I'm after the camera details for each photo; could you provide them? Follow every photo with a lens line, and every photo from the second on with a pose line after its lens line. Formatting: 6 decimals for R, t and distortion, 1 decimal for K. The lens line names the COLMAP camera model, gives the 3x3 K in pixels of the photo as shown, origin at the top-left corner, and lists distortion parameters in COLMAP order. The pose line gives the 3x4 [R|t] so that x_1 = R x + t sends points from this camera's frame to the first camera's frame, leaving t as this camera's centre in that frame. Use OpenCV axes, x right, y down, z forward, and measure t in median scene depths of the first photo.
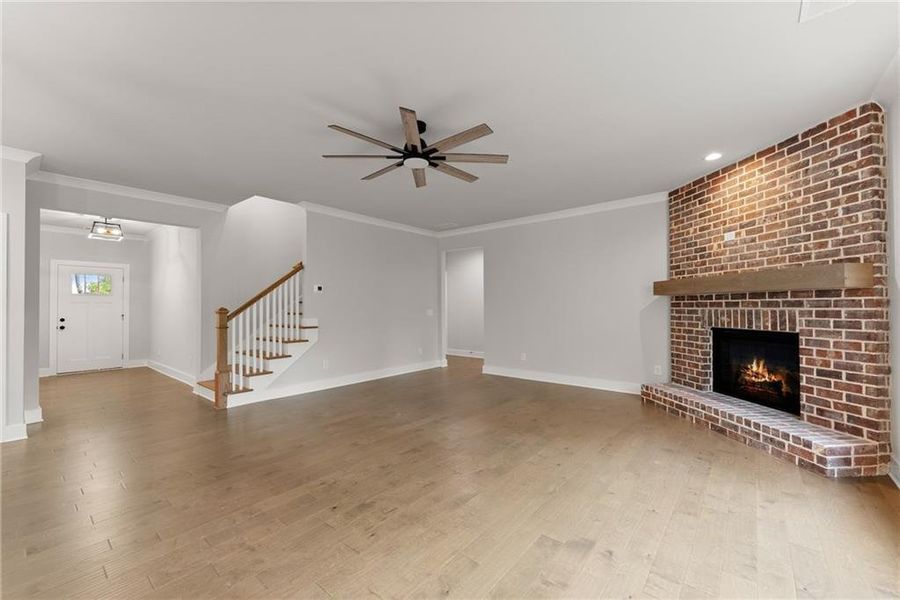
lens RADIAL K [[364.7, 0, 450.0], [0, 364.7, 300.0], [0, 0, 1]] dist [-0.001120, -0.000168]
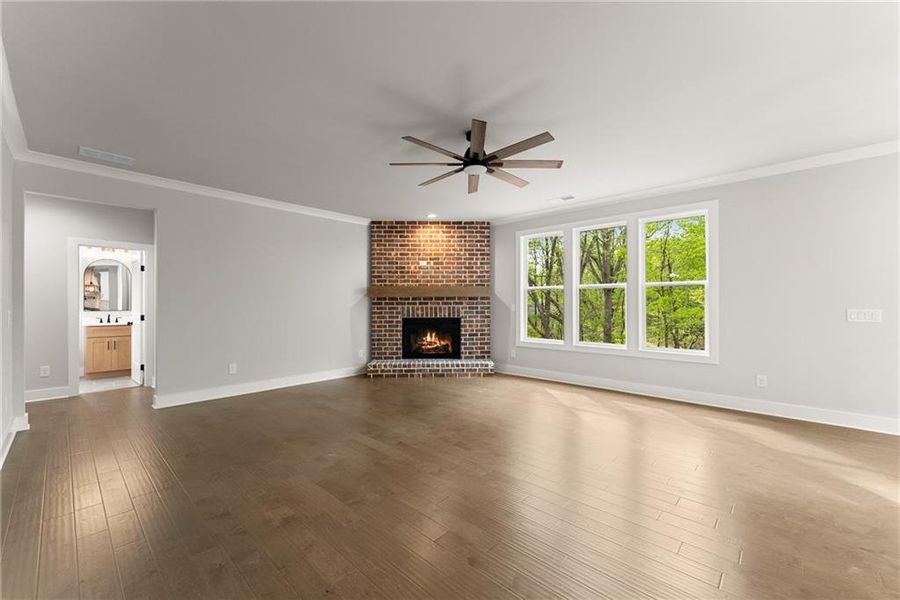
lens RADIAL K [[364.7, 0, 450.0], [0, 364.7, 300.0], [0, 0, 1]] dist [-0.001120, -0.000168]
pose [[0.051913, 0.012967, 0.998567, -1.024371], [-0.015589, 0.999804, -0.012173, 0.016527], [-0.998530, -0.014935, 0.052105, 0.880719]]
